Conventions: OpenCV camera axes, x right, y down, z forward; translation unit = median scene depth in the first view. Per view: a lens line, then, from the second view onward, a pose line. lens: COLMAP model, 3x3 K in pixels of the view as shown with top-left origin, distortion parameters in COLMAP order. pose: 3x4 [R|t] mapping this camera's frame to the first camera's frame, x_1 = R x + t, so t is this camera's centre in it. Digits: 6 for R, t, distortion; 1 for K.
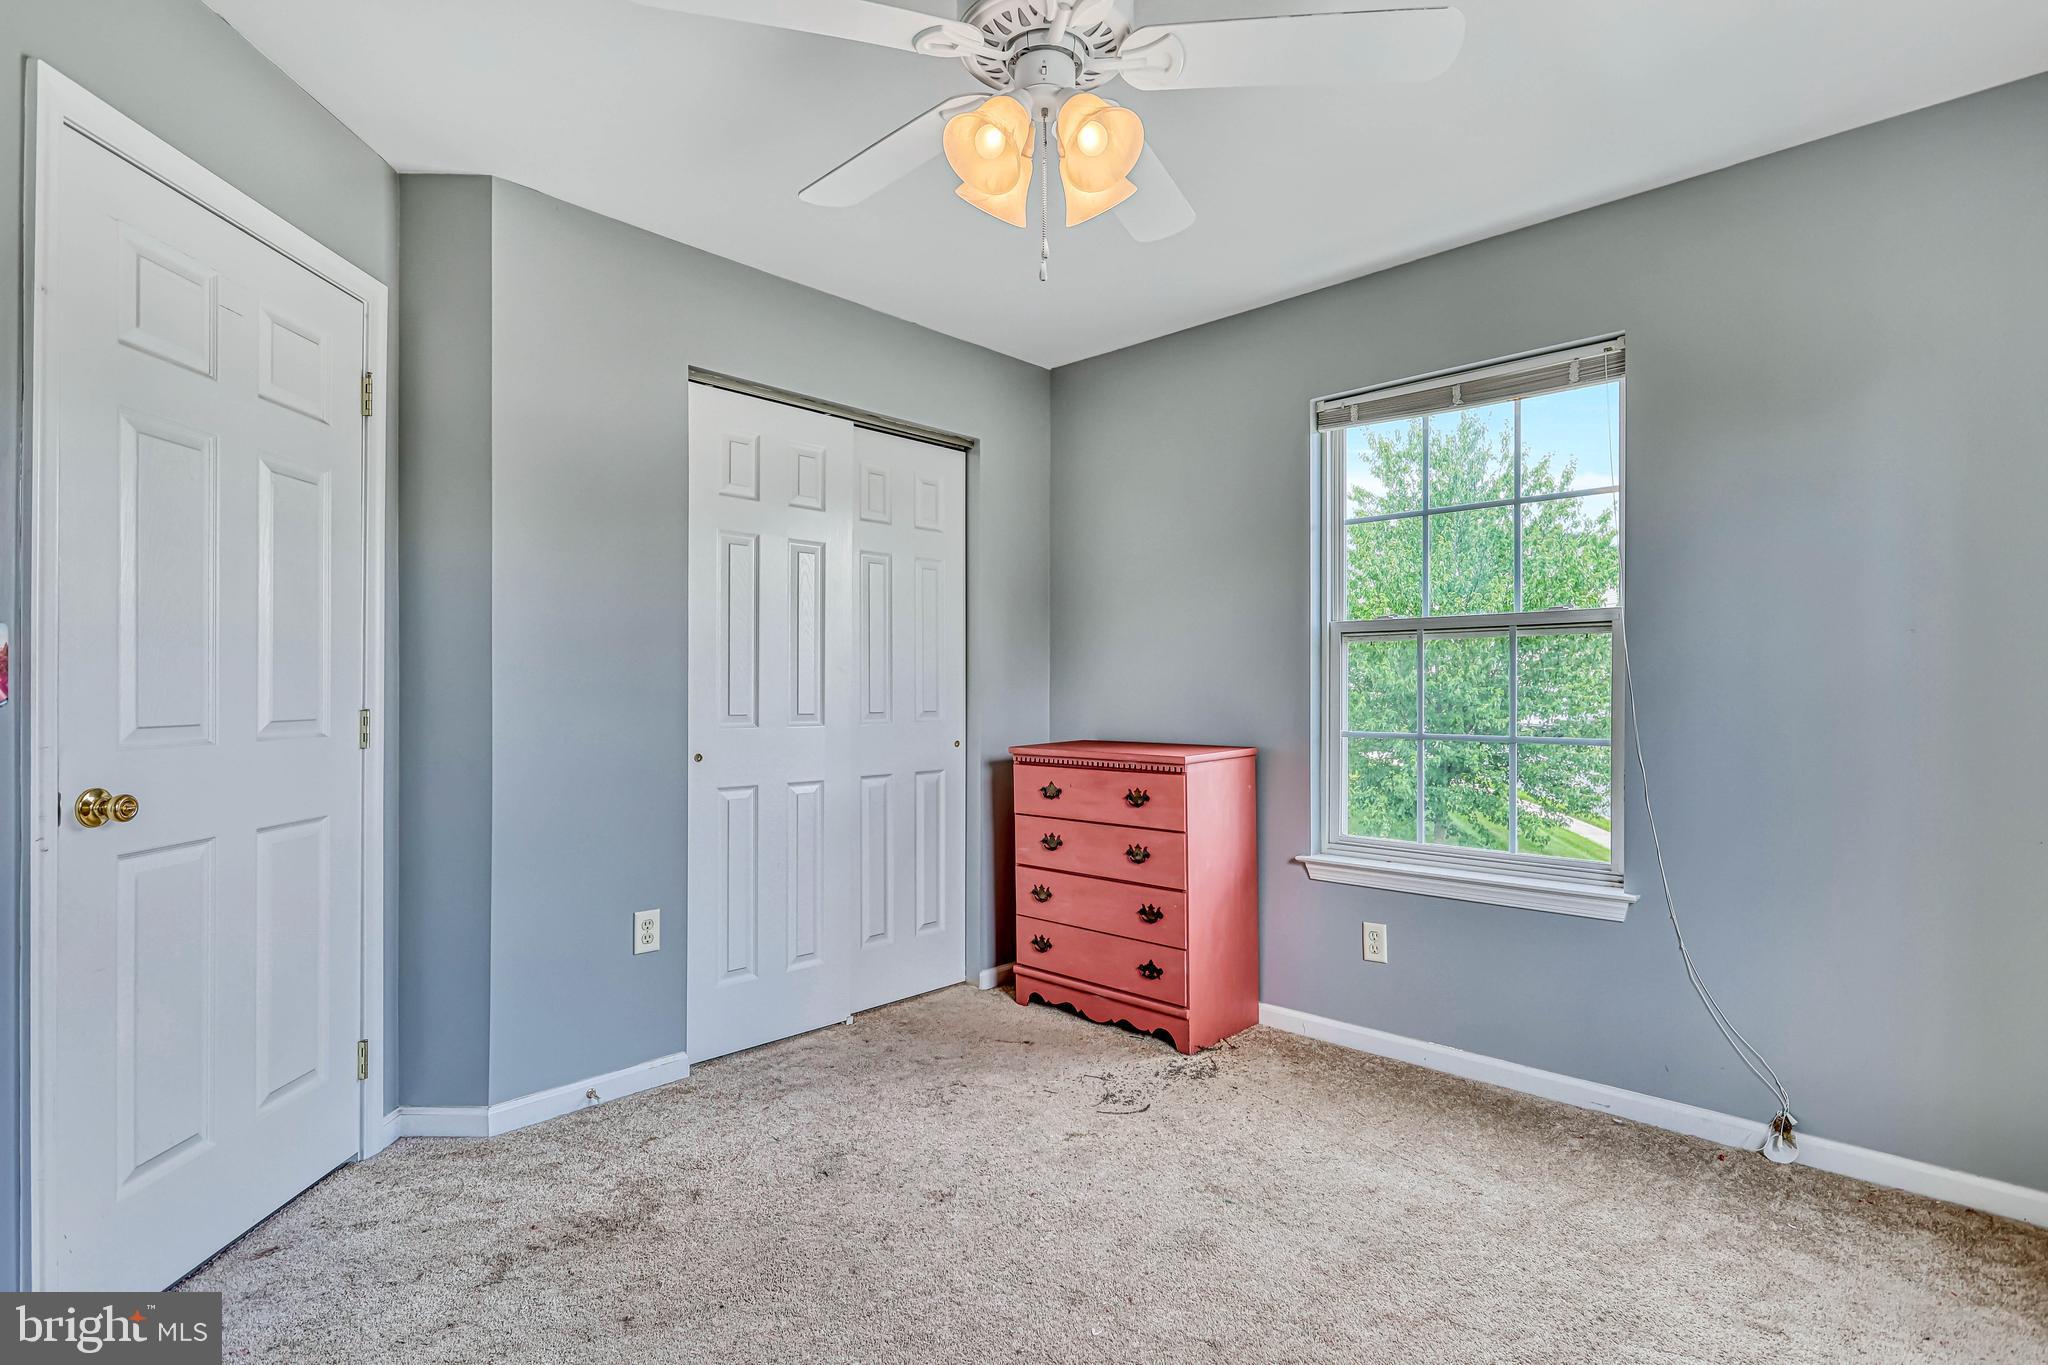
lens RADIAL K [[993.1, 0, 1026.7], [0, 993.1, 692.8], [0, 0, 1]] dist [0.001508, -0.000160]
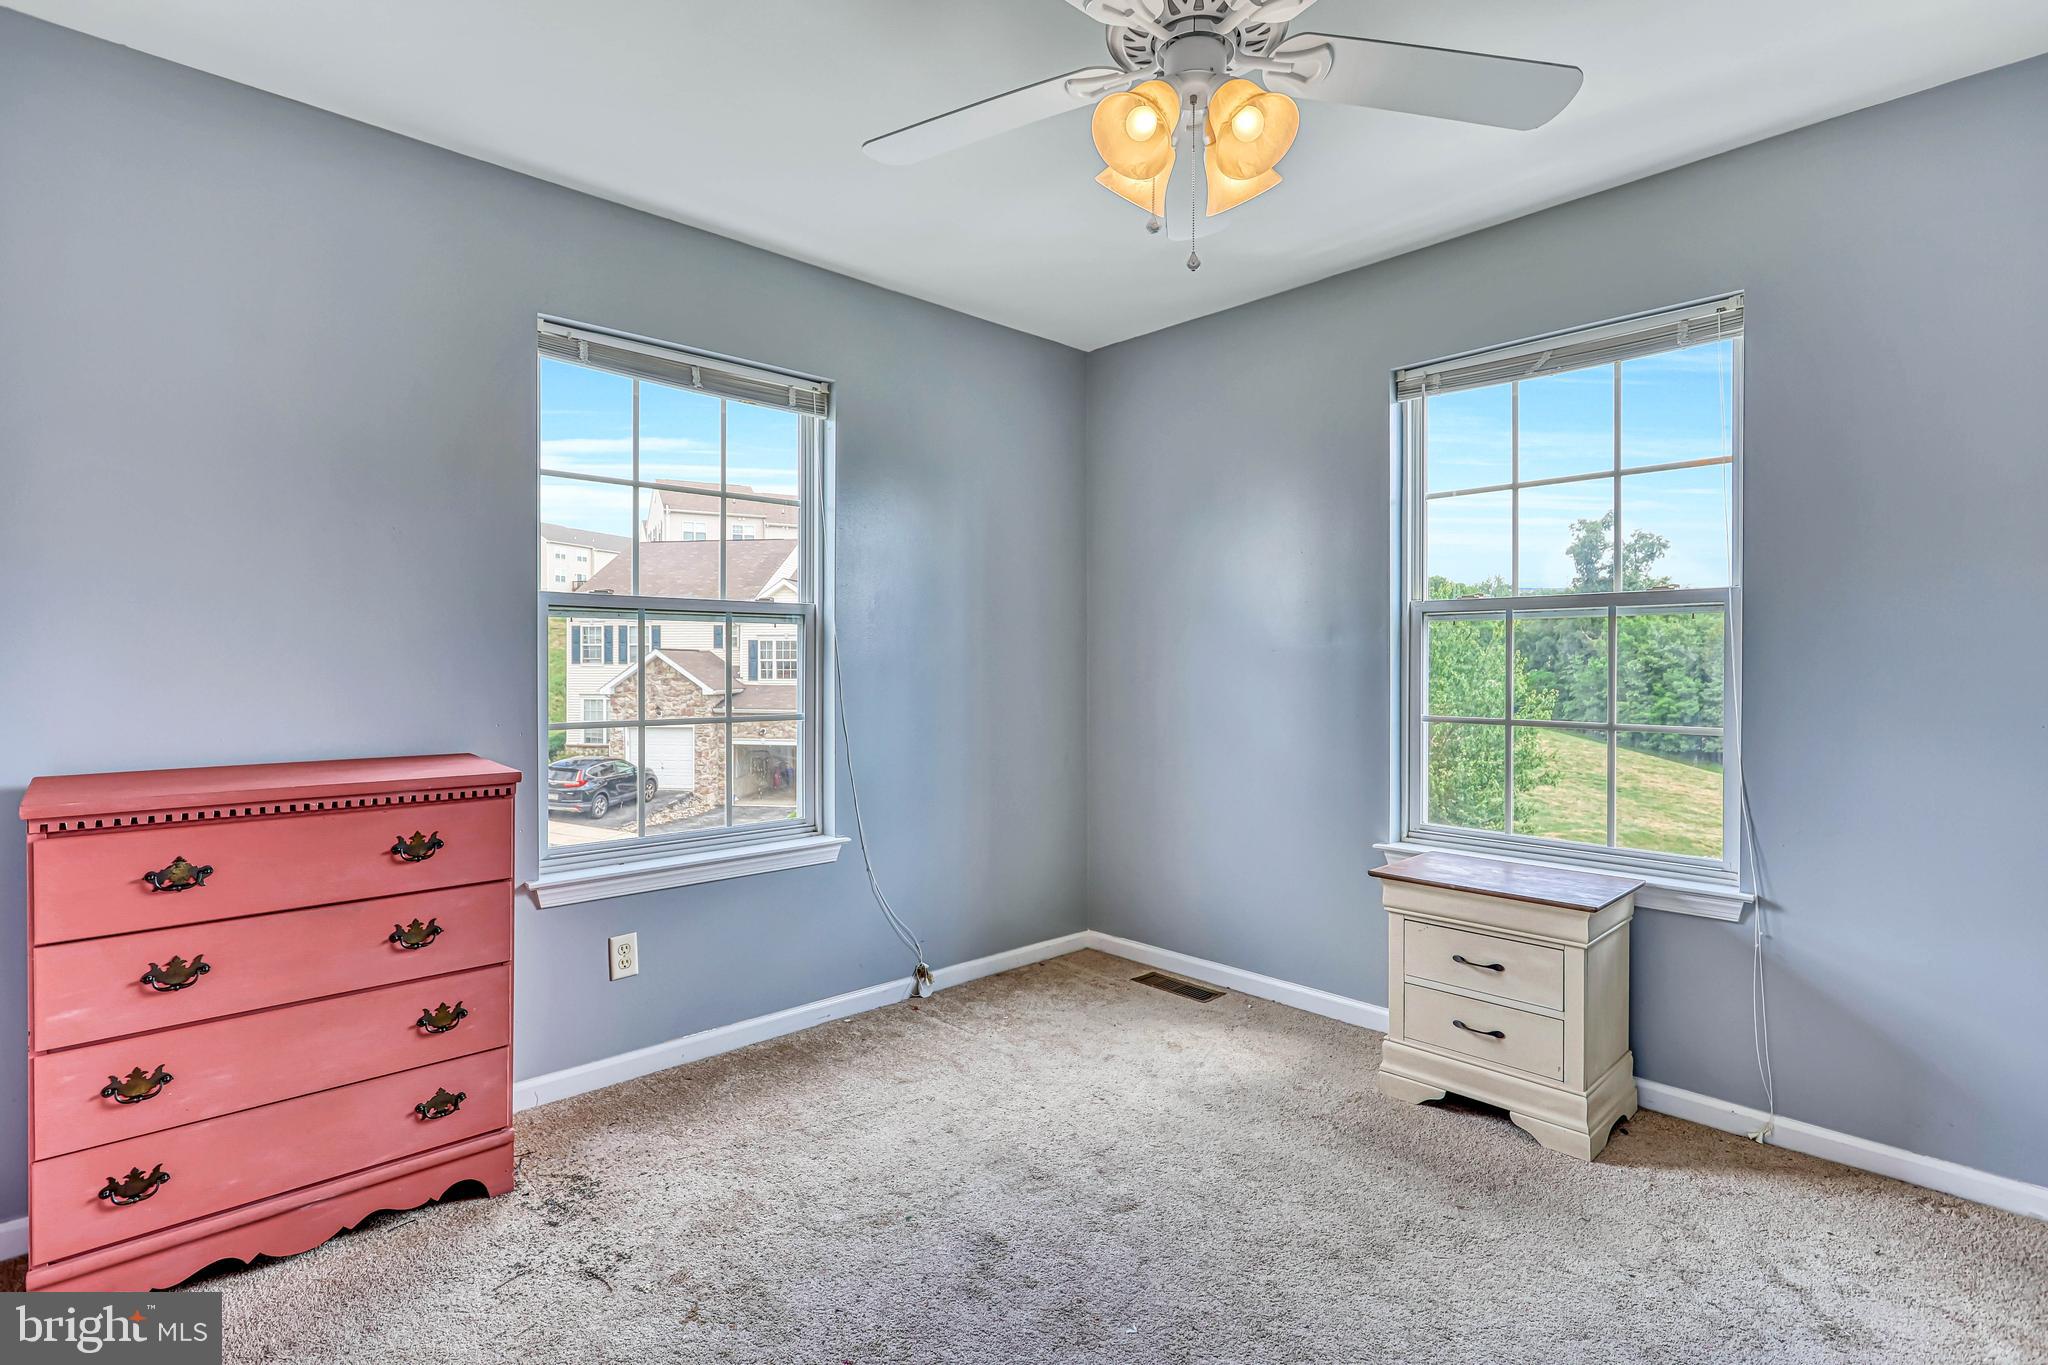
lens RADIAL K [[993.1, 0, 1026.5], [0, 993.1, 666.2], [0, 0, 1]] dist [0.001508, -0.000160]
pose [[0.049767, -0.004830, 0.998749, -0.525833], [-0.003497, 0.999981, 0.005010, -0.015670], [-0.998755, -0.003742, 0.049749, 0.596882]]
